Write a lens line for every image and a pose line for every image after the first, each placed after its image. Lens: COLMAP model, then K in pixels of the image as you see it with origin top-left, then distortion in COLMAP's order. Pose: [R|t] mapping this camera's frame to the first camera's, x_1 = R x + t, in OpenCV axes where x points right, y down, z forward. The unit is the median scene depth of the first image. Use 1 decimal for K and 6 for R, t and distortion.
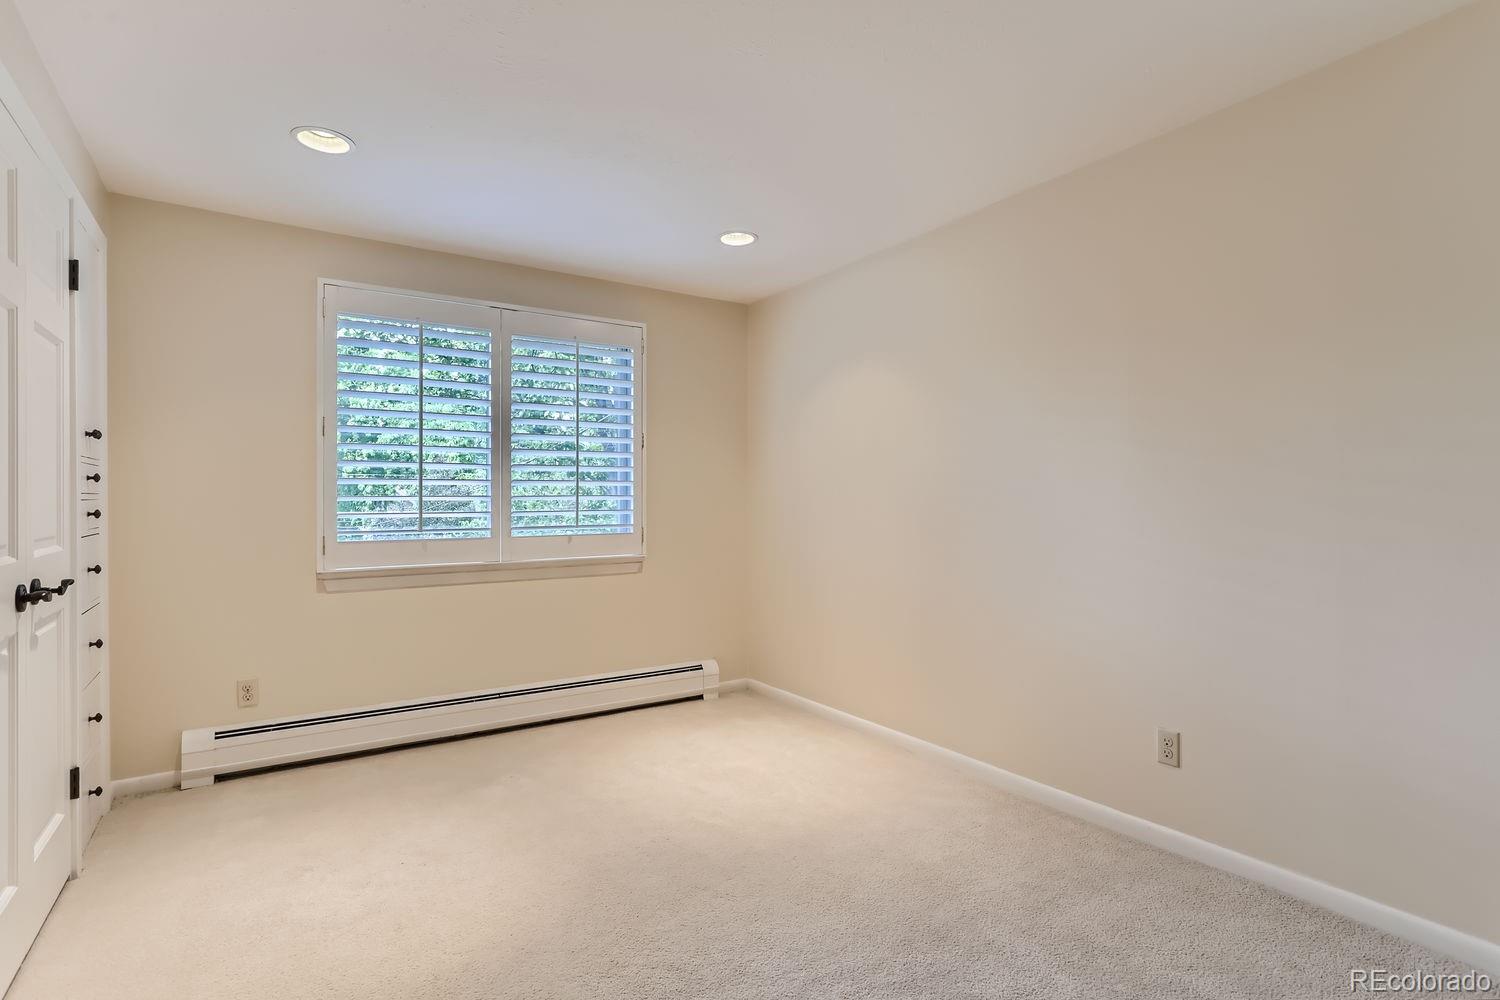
lens RADIAL K [[736.1, 0, 750.0], [0, 736.1, 500.0], [0, 0, 1]] dist [-0.005103, -0.000114]
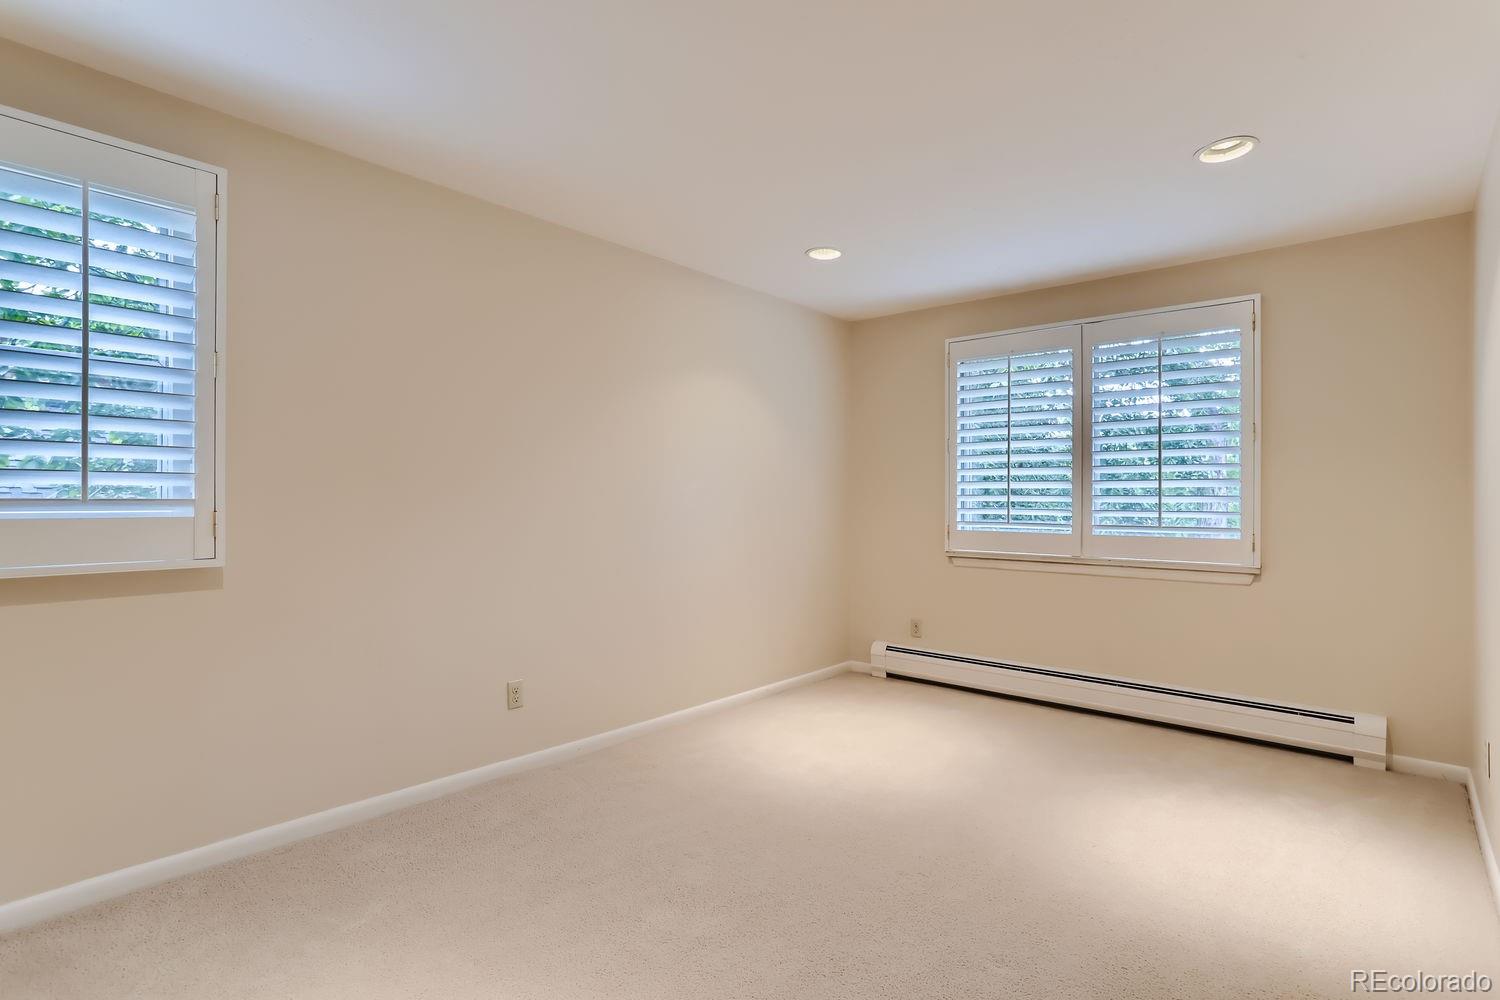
lens RADIAL K [[732.2, 0, 750.0], [0, 732.2, 500.0], [0, 0, 1]] dist [-0.001190, -0.000174]
pose [[0.268613, -0.004787, -0.963236, 0.566059], [-0.010429, 0.999915, -0.007877, 0.013599], [0.963192, 0.012161, 0.268540, 0.225065]]
